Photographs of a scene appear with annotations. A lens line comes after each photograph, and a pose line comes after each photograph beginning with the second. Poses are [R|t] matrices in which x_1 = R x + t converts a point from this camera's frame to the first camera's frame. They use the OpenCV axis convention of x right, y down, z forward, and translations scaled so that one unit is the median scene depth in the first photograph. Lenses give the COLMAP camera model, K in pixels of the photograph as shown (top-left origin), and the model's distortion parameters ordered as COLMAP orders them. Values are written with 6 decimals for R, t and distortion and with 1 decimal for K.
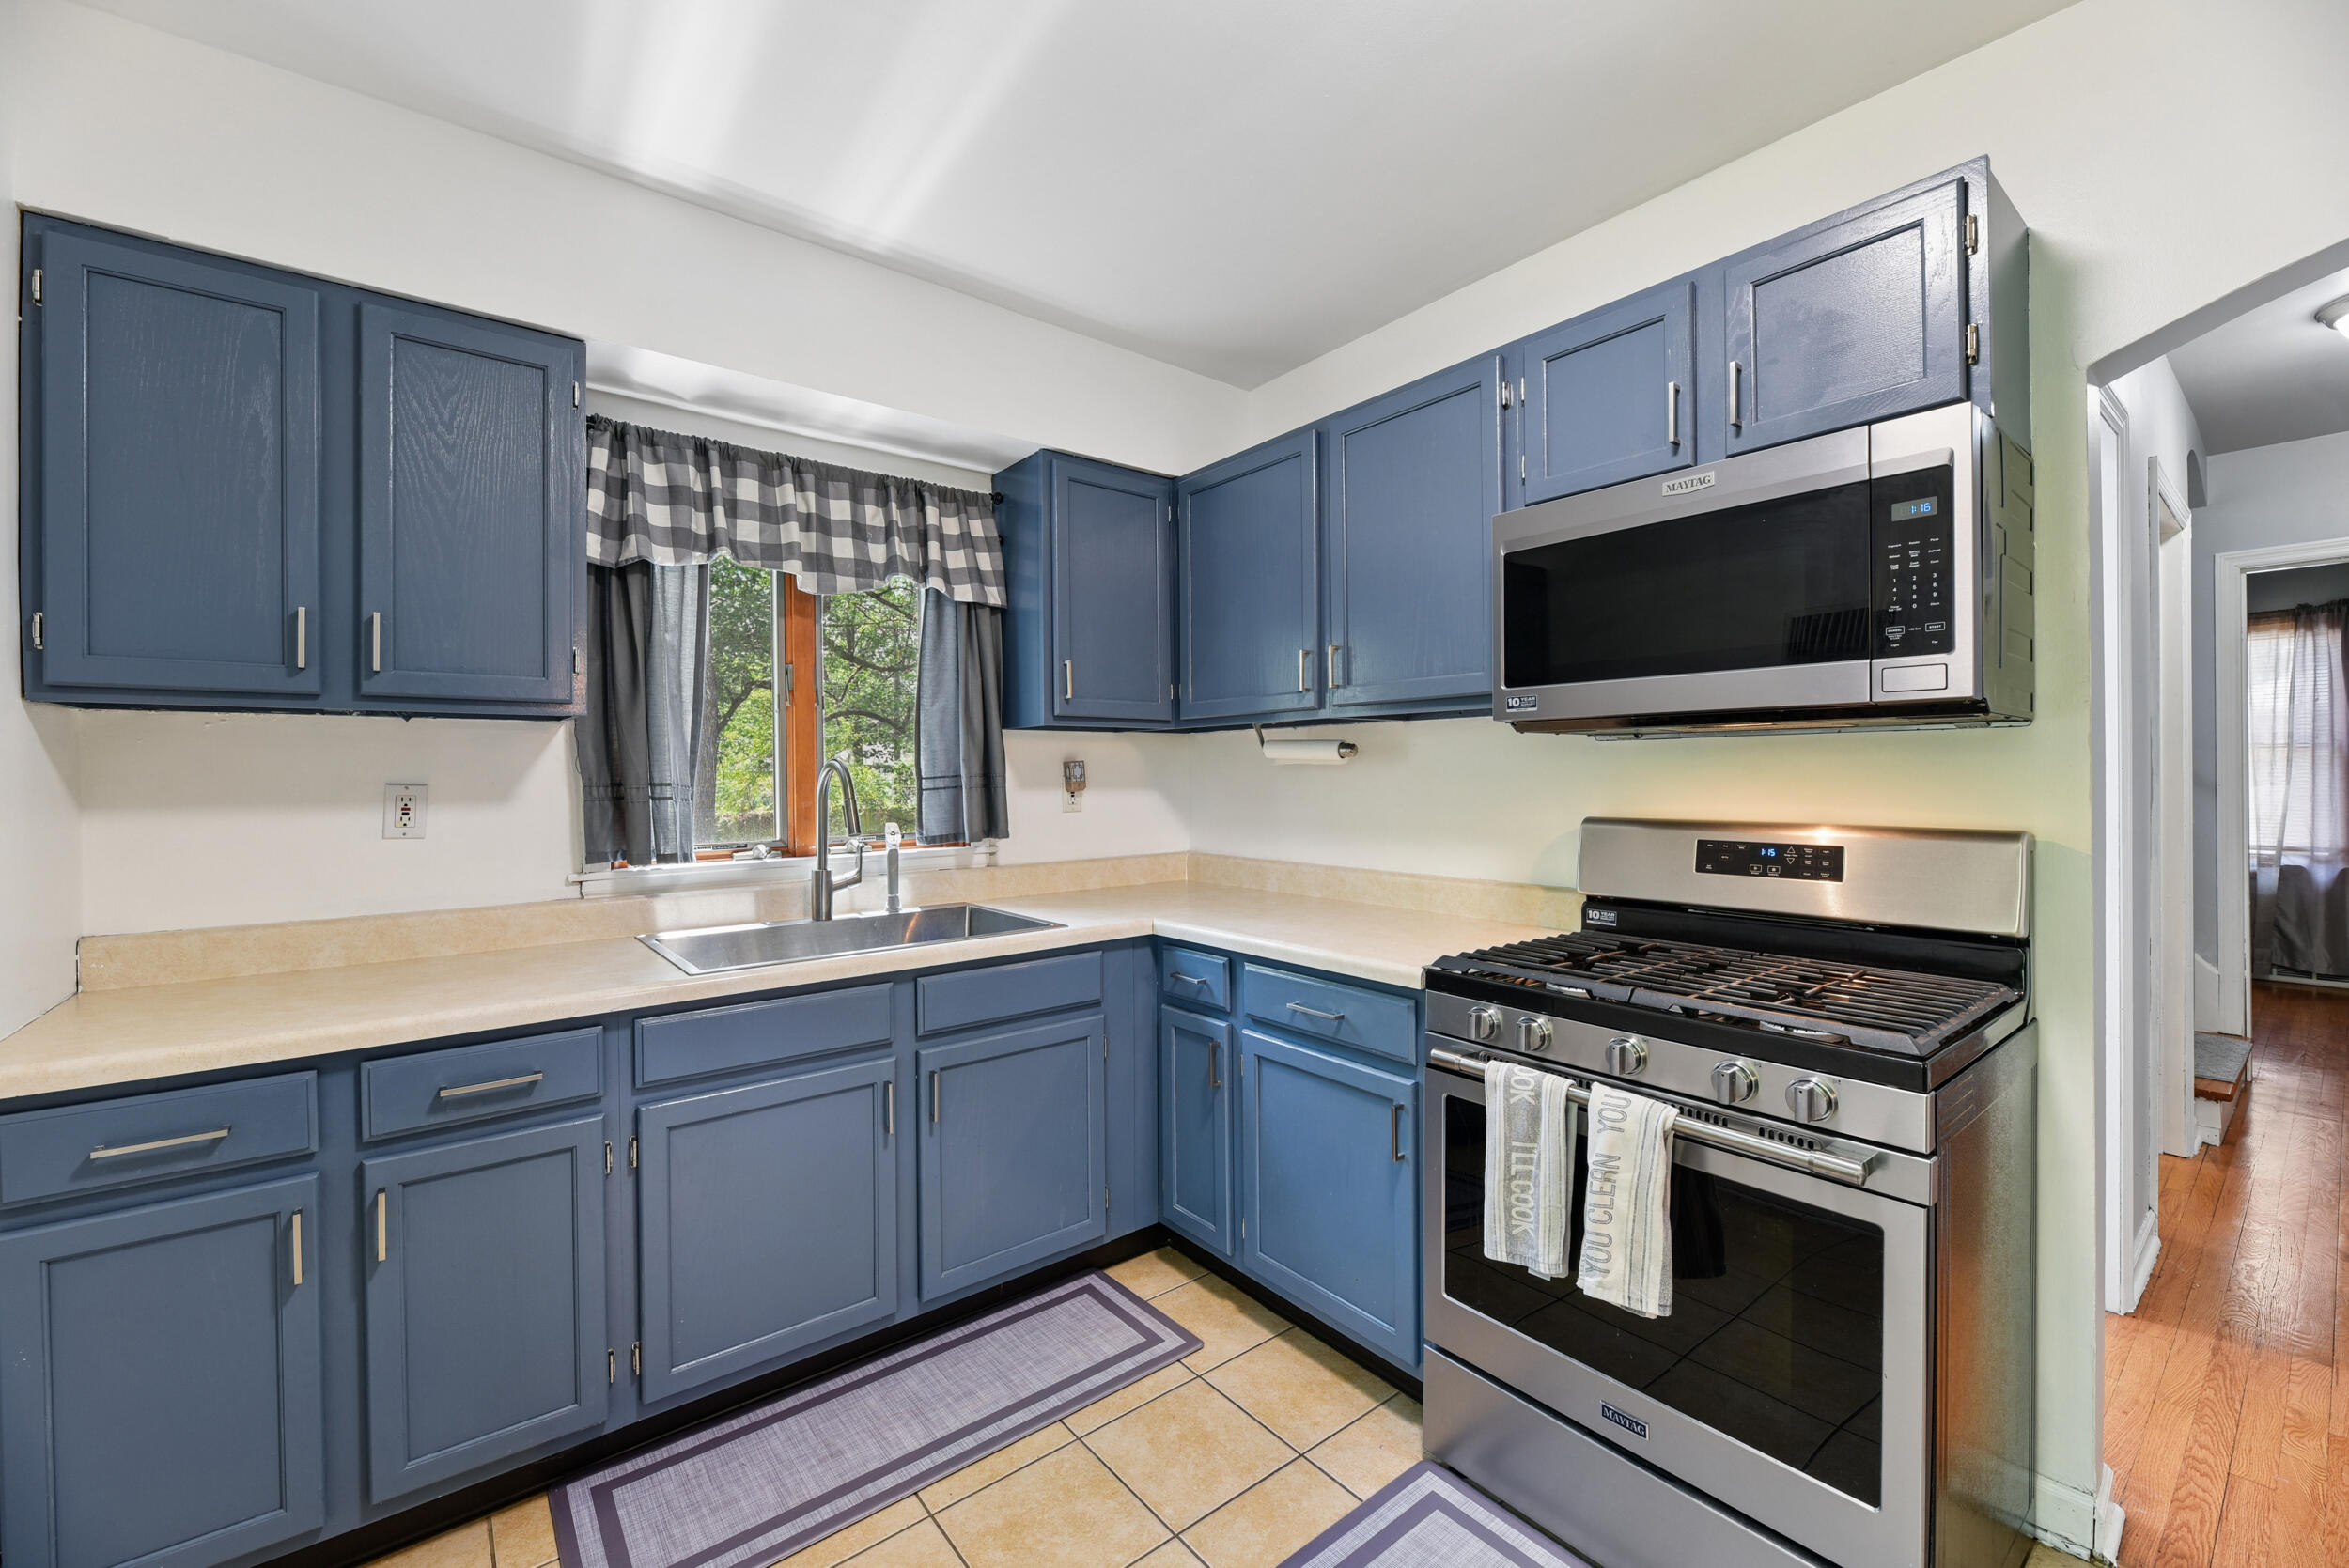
lens RADIAL K [[944.4, 0, 1166.9], [0, 944.4, 799.5], [0, 0, 1]] dist [-0.000641, -0.000100]
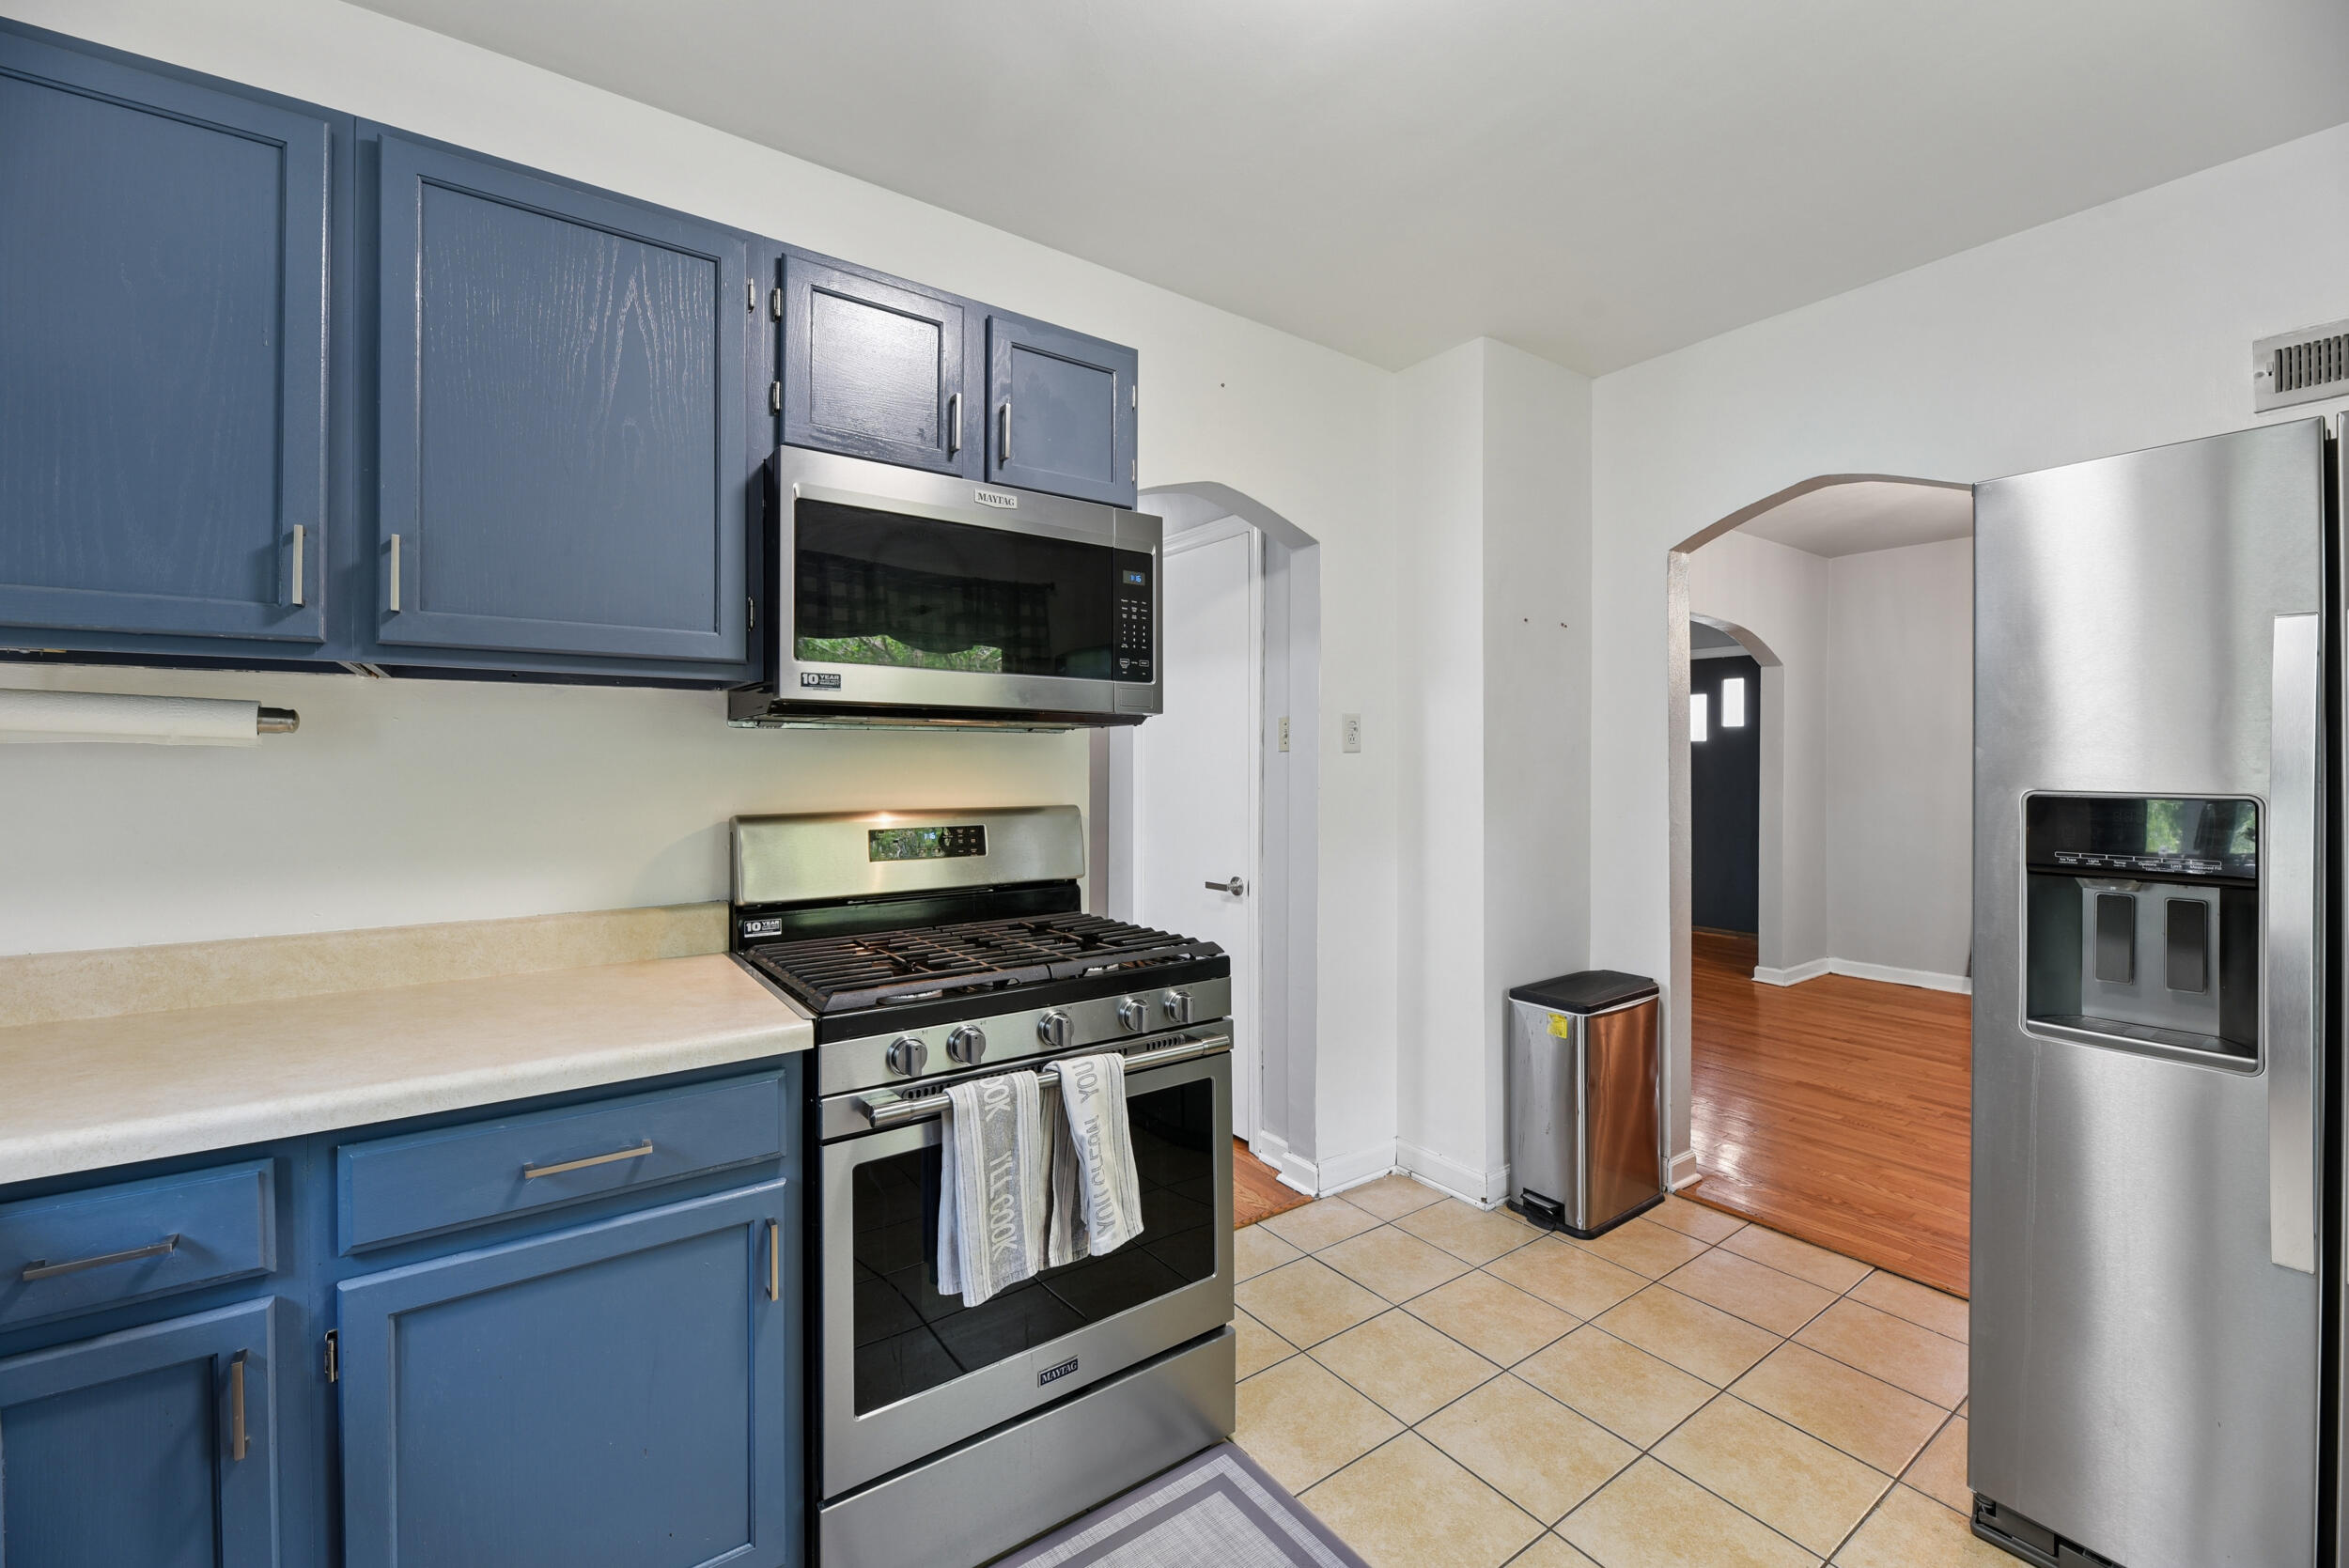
lens RADIAL K [[941.0, 0, 1174.5], [0, 941.0, 784.0], [0, 0, 1]] dist [0.000259, -0.000097]
pose [[0.055498, -0.013163, 0.998372, -0.532317], [0.029456, 0.999499, 0.011541, -0.012036], [-0.998024, 0.028767, 0.055858, 0.753566]]
